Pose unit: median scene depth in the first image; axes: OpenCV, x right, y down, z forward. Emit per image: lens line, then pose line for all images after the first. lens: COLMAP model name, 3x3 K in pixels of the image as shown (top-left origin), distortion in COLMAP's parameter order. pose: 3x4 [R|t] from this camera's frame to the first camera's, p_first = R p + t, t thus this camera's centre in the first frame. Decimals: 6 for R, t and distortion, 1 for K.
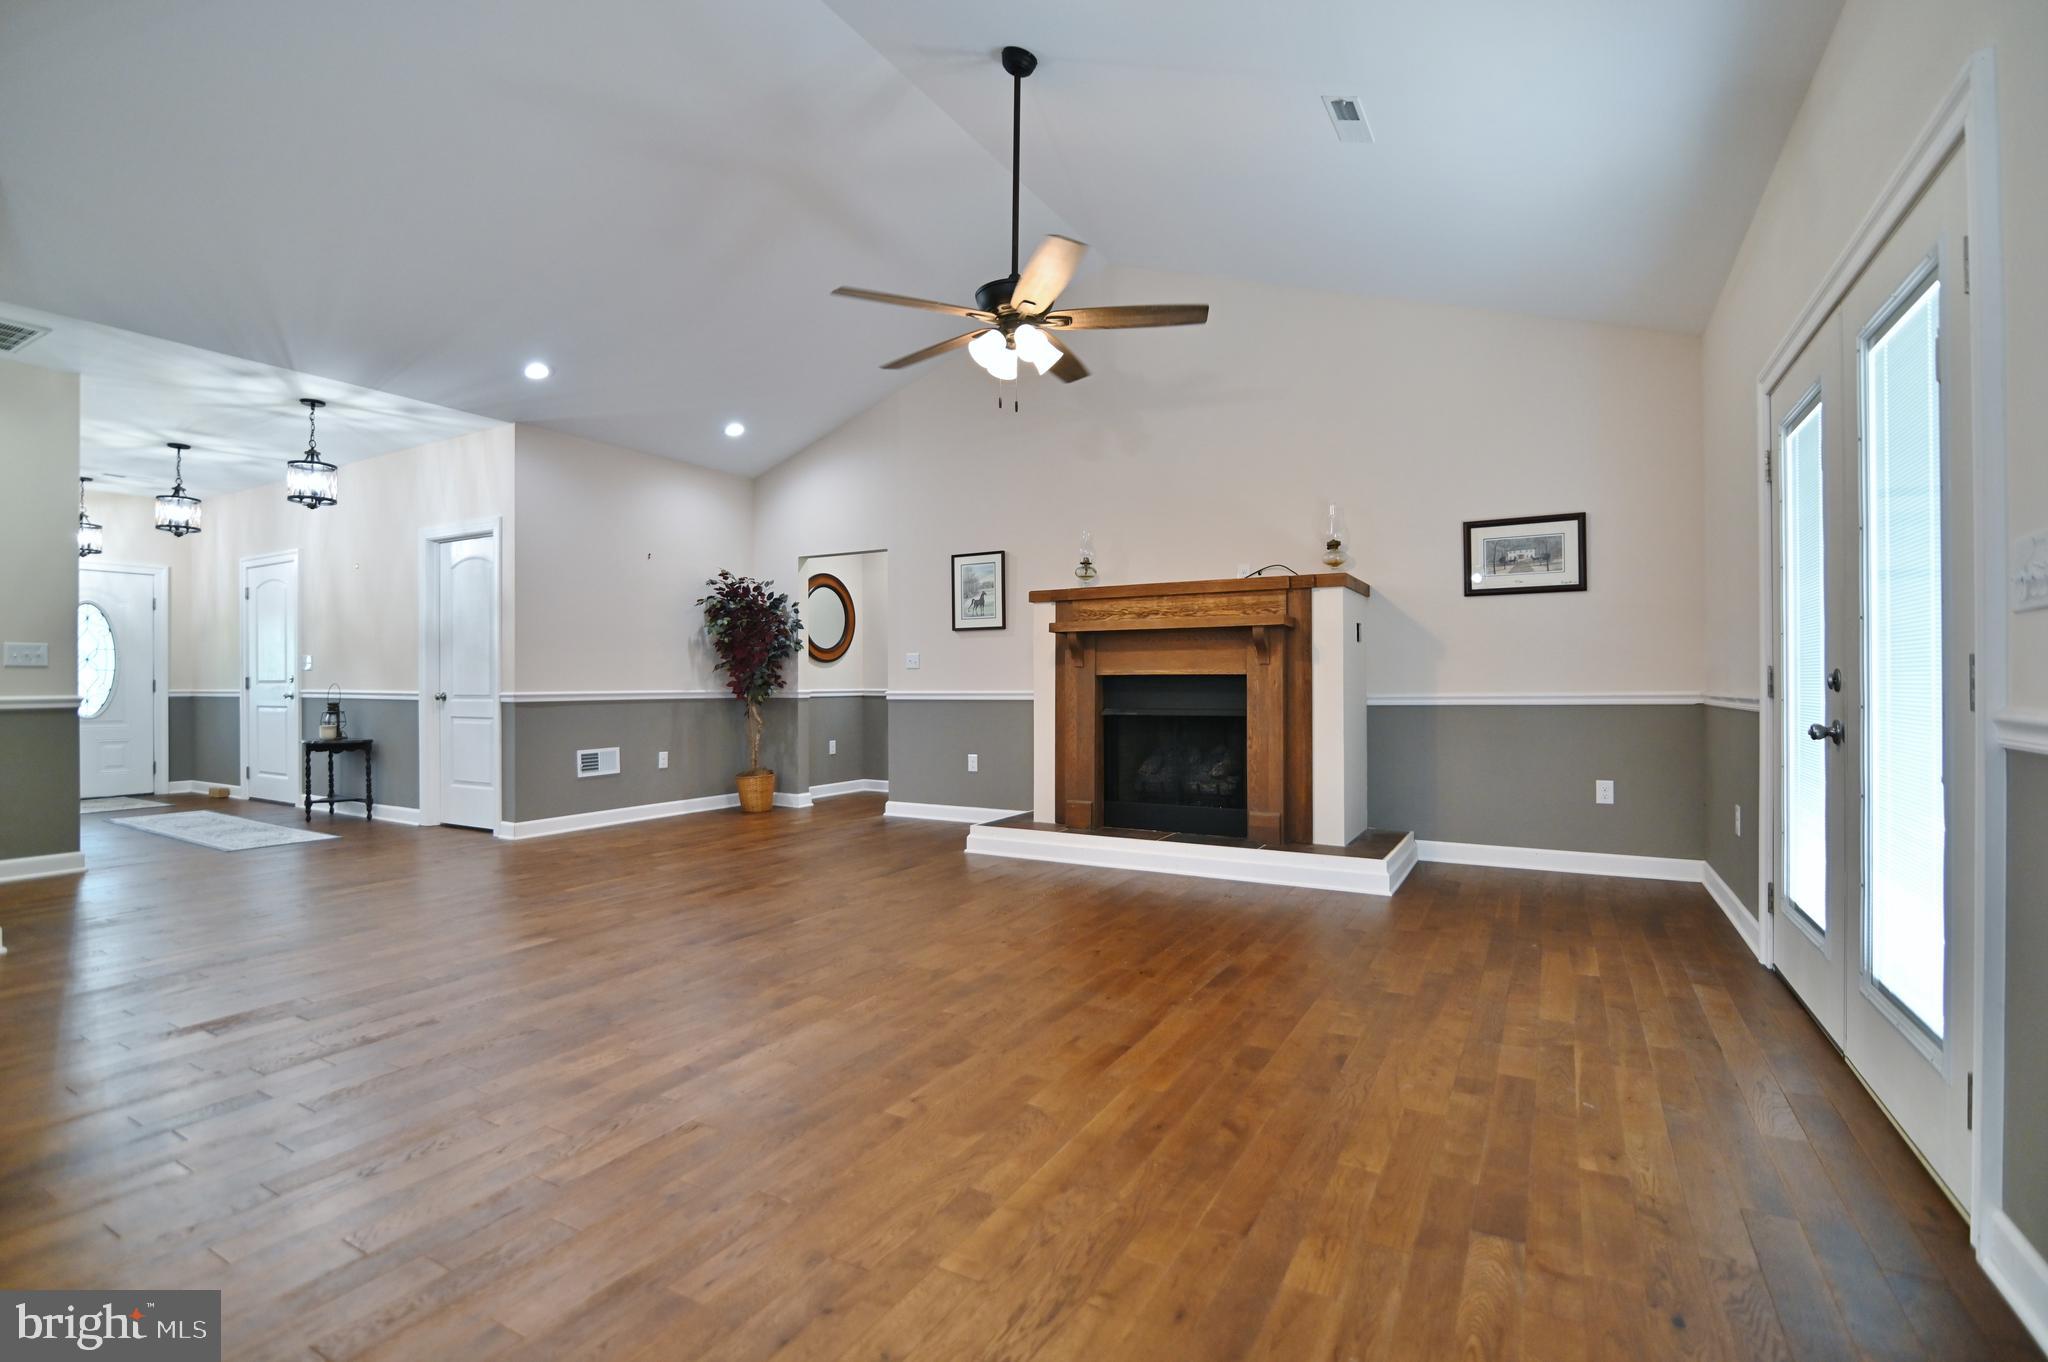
lens RADIAL K [[934.1, 0, 1041.5], [0, 934.1, 679.1], [0, 0, 1]] dist [-0.023930, 0.000399]
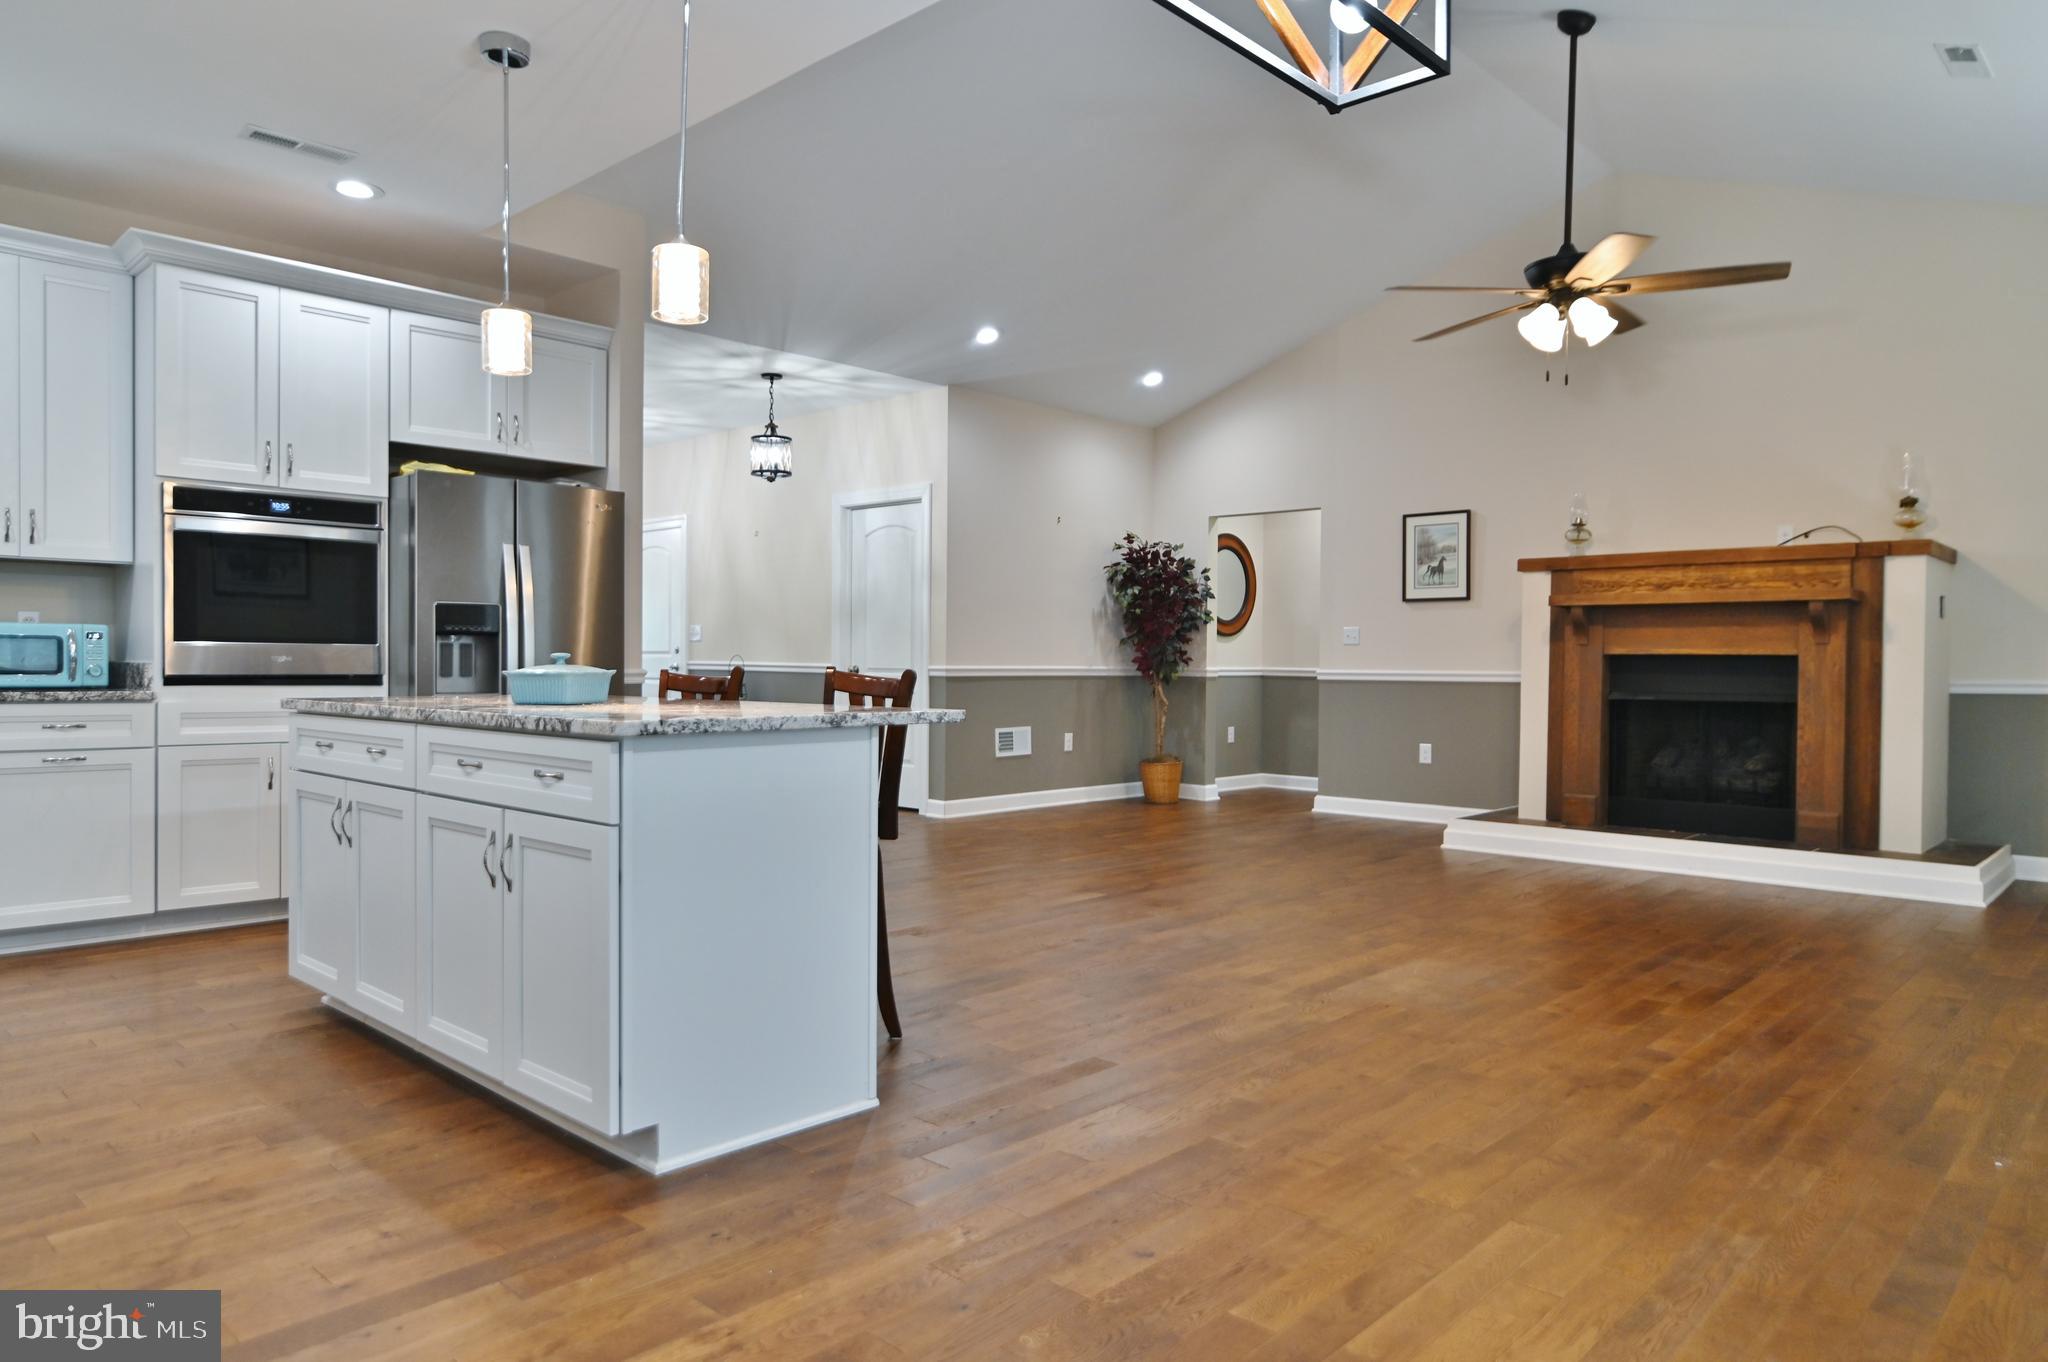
lens RADIAL K [[1311.8, 0, 1037.0], [0, 1311.8, 681.5], [0, 0, 1]] dist [0.000381, -0.003195]
pose [[0.970775, 0.014866, -0.239530, -0.156723], [-0.010528, 0.999757, 0.019379, 0.002900], [0.239760, -0.016291, 0.970696, -0.324969]]
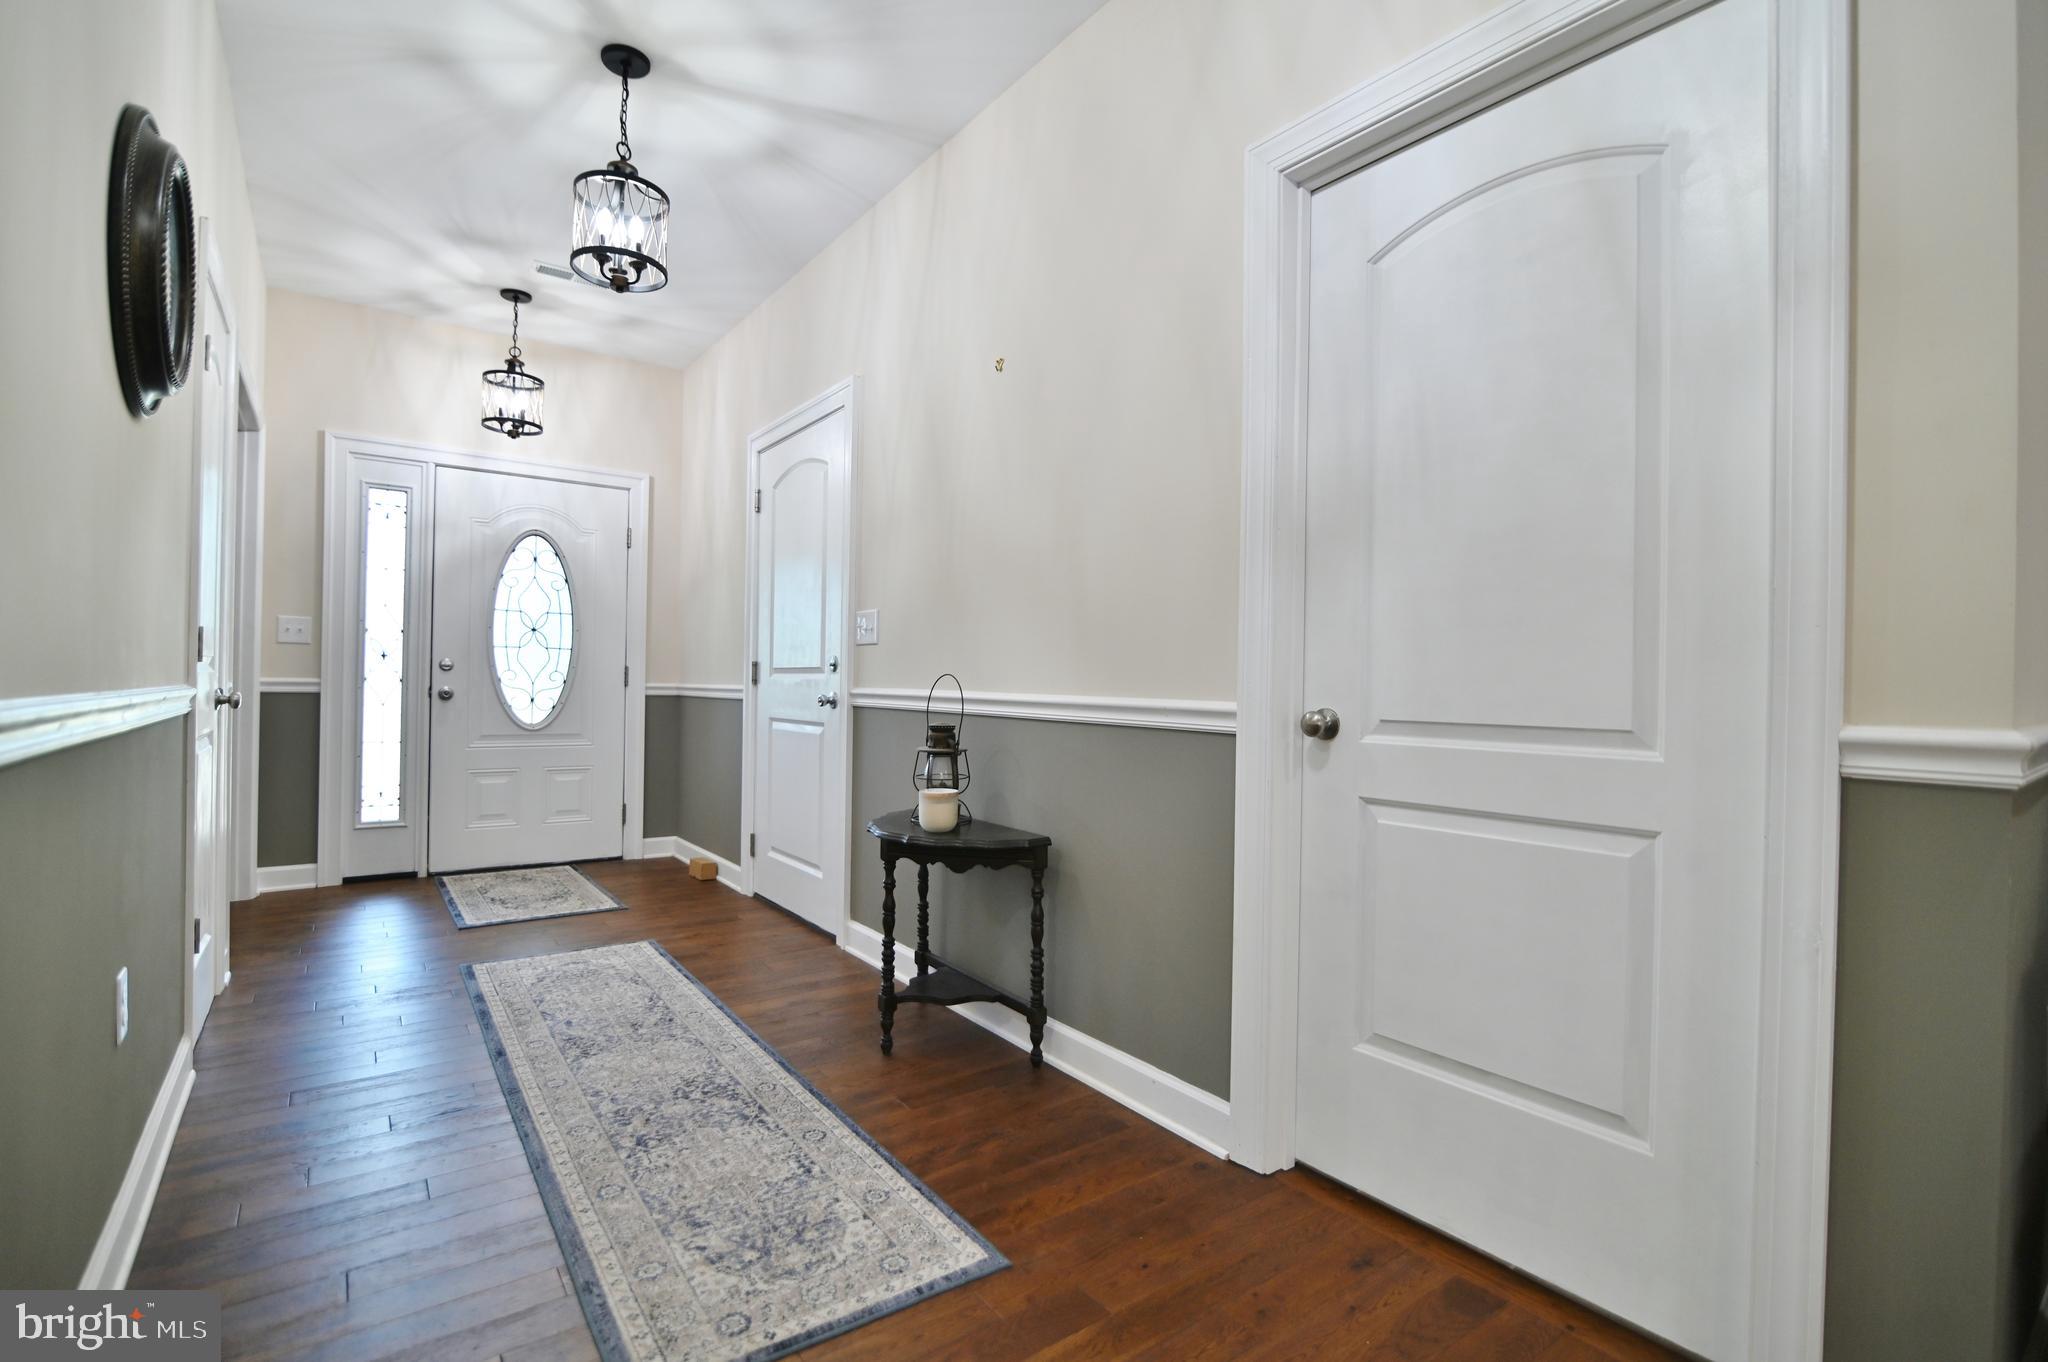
lens RADIAL K [[934.1, 0, 1022.7], [0, 934.1, 680.3], [0, 0, 1]] dist [-0.023930, 0.000399]
pose [[0.909384, 0.016282, -0.415639, -0.706169], [-0.018690, 0.999824, -0.001725, 0.009086], [0.415538, 0.009337, 0.909528, 0.809600]]
